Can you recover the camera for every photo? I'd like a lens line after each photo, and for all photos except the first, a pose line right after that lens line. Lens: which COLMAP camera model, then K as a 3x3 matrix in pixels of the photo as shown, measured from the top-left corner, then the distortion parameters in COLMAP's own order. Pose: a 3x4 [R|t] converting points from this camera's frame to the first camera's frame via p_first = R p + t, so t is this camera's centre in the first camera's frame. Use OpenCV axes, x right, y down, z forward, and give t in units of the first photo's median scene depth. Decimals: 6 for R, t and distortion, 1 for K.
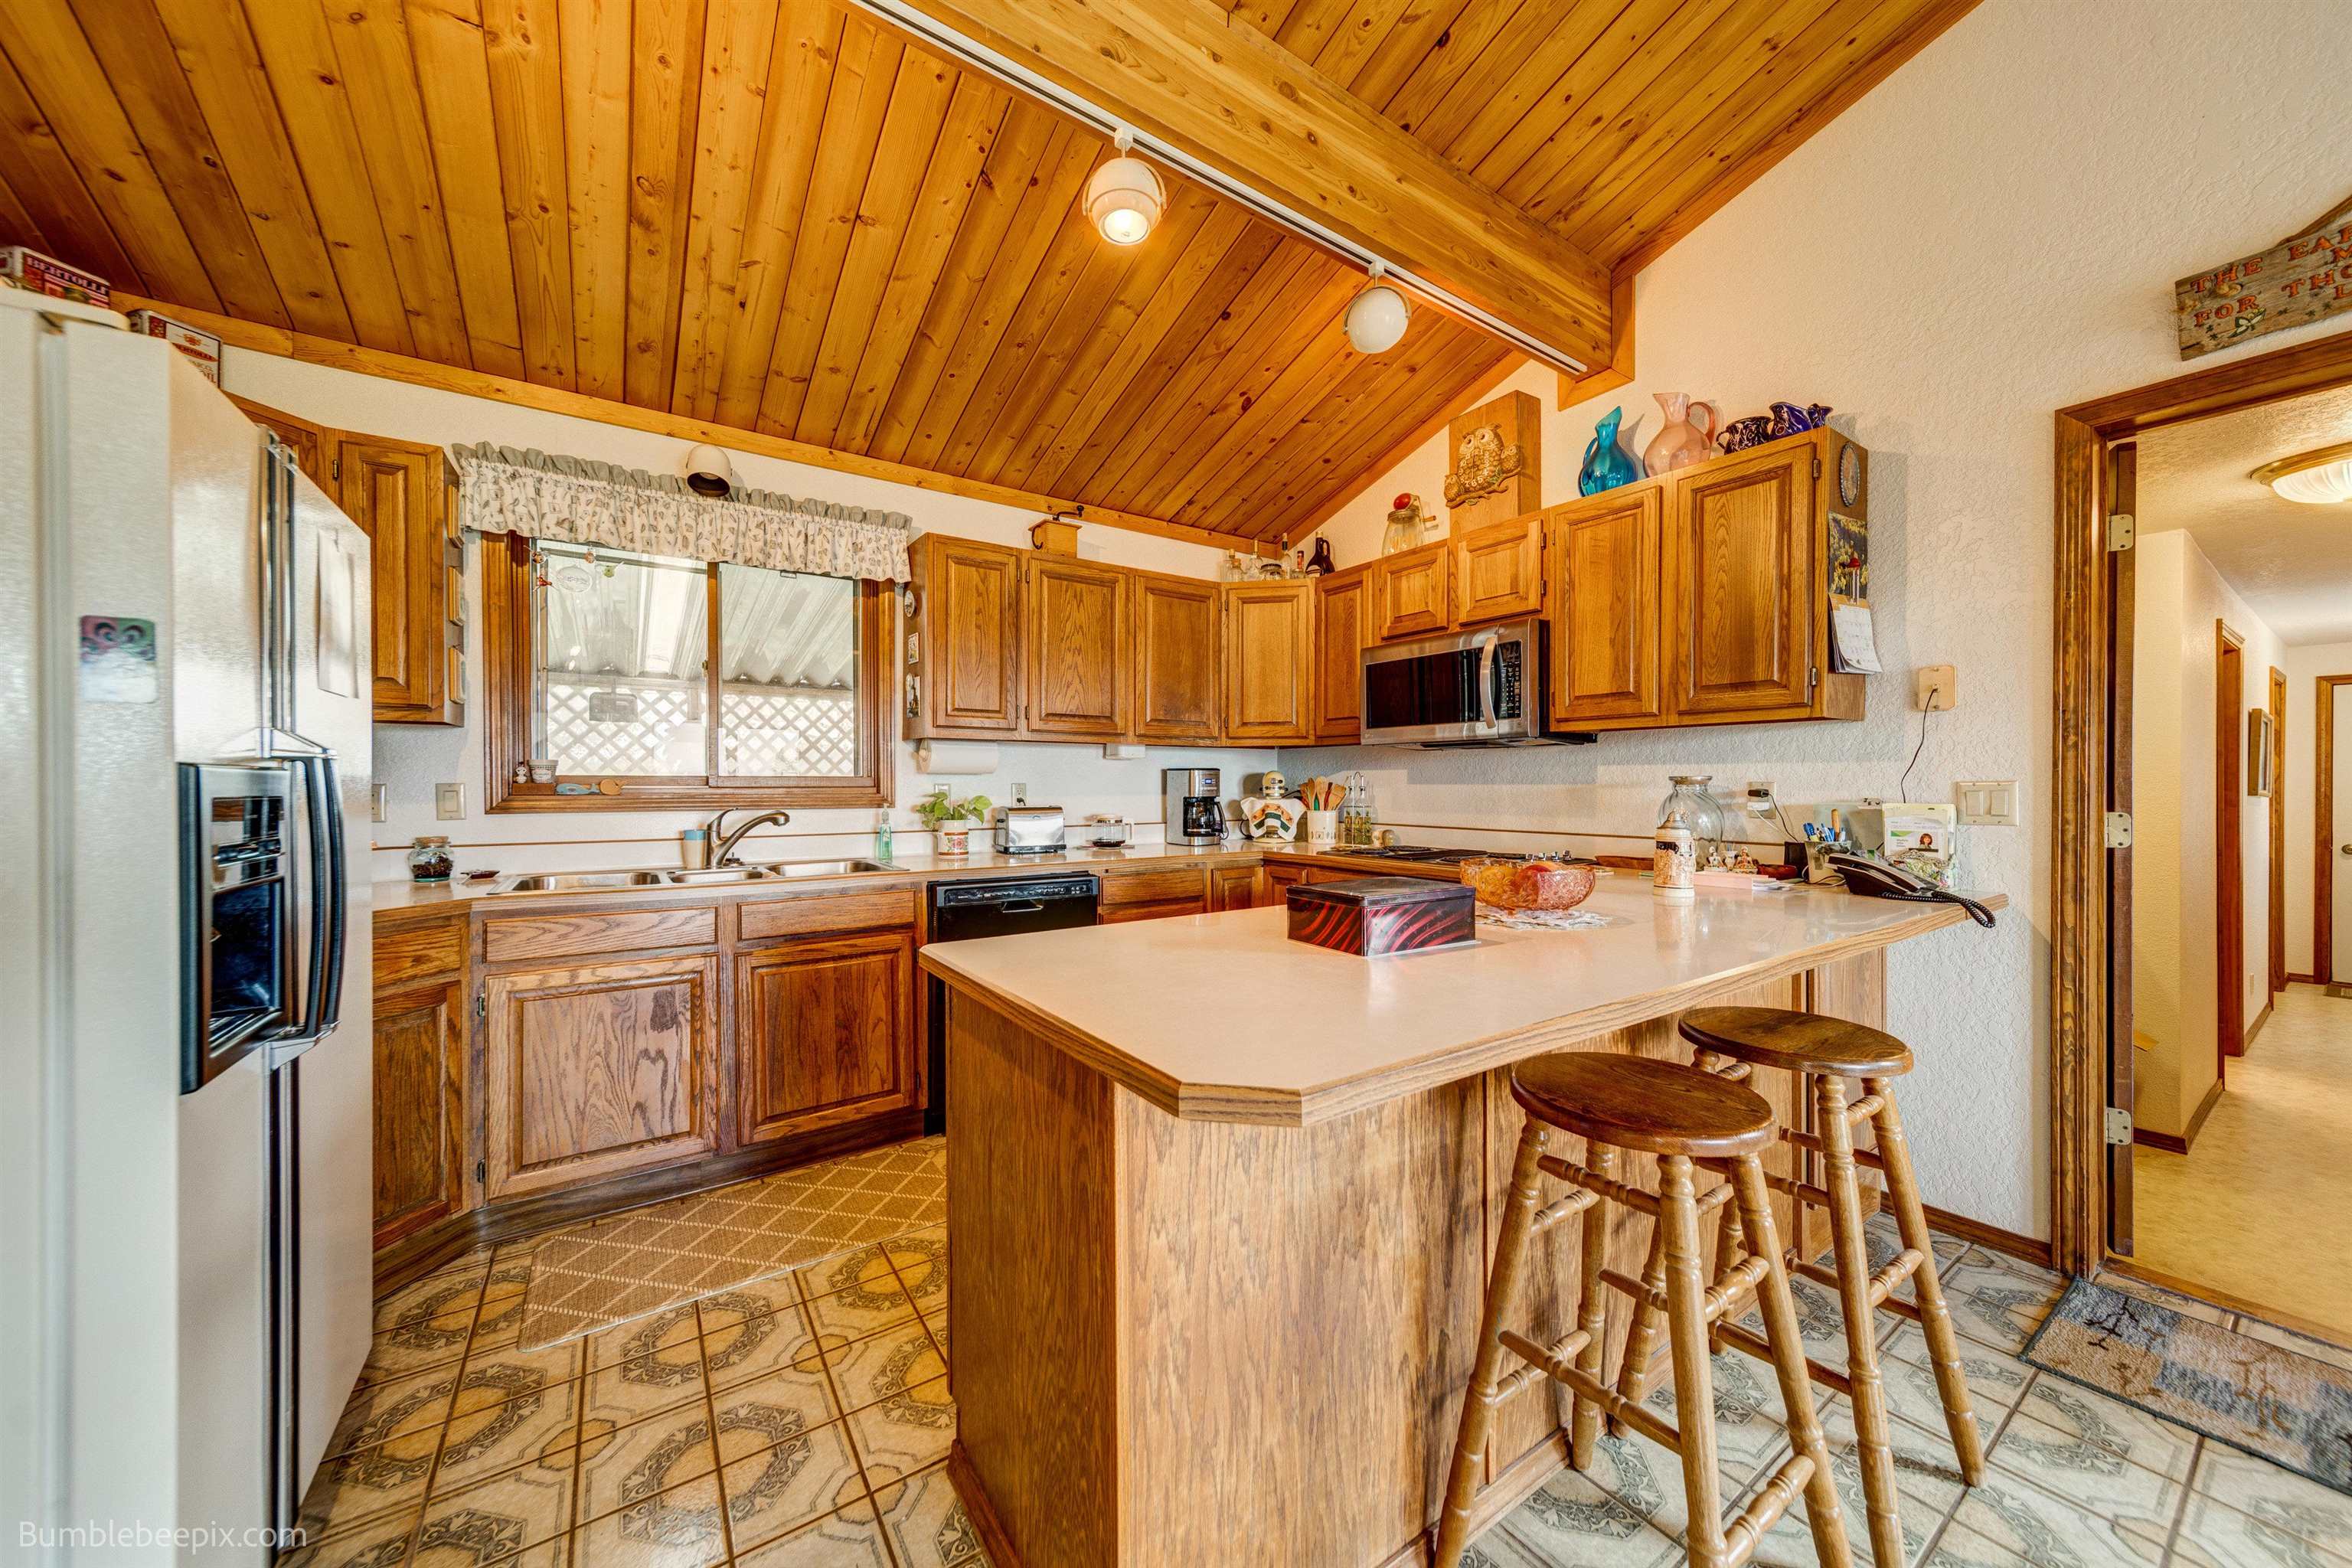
lens RADIAL K [[817.5, 0, 1166.6], [0, 817.5, 793.3], [0, 0, 1]] dist [0.000956, -0.000087]
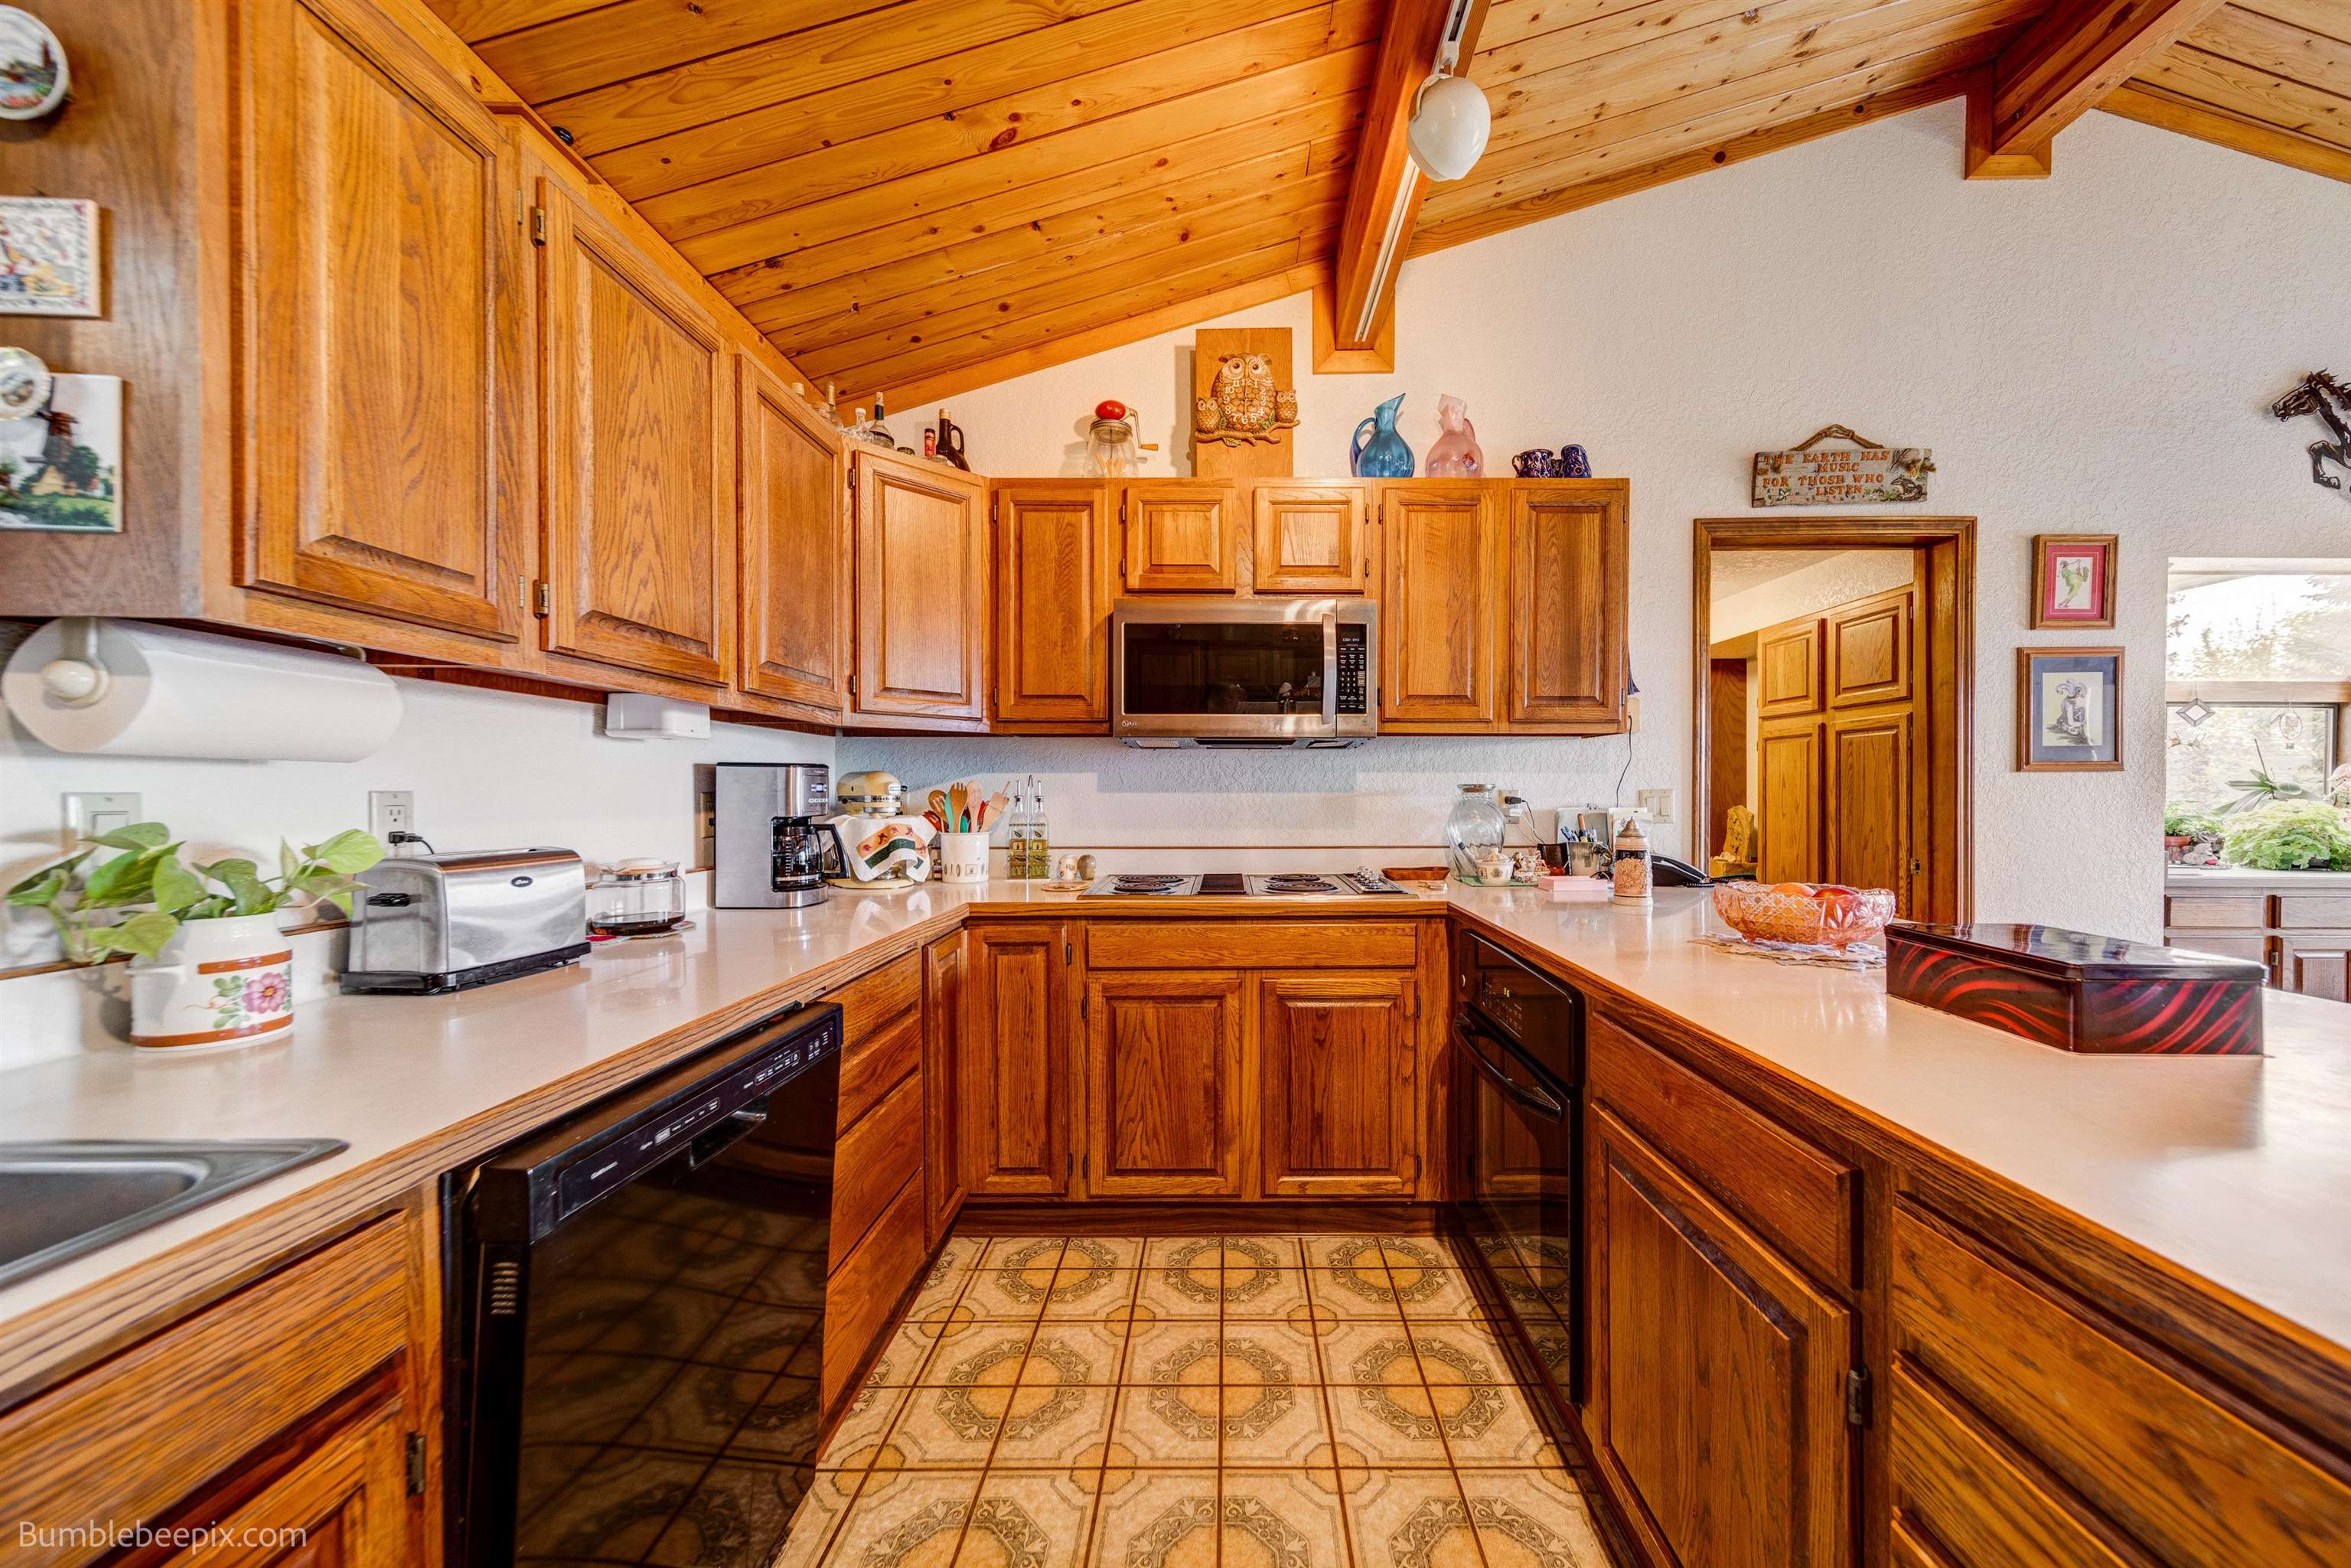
lens RADIAL K [[836.1, 0, 1175.4], [0, 836.1, 803.0], [0, 0, 1]] dist [0.001718, 0.000080]
pose [[0.547309, -0.013592, 0.836820, -0.342811], [0.010341, 0.999902, 0.009478, -0.008505], [-0.836867, 0.003466, 0.547396, 0.579055]]
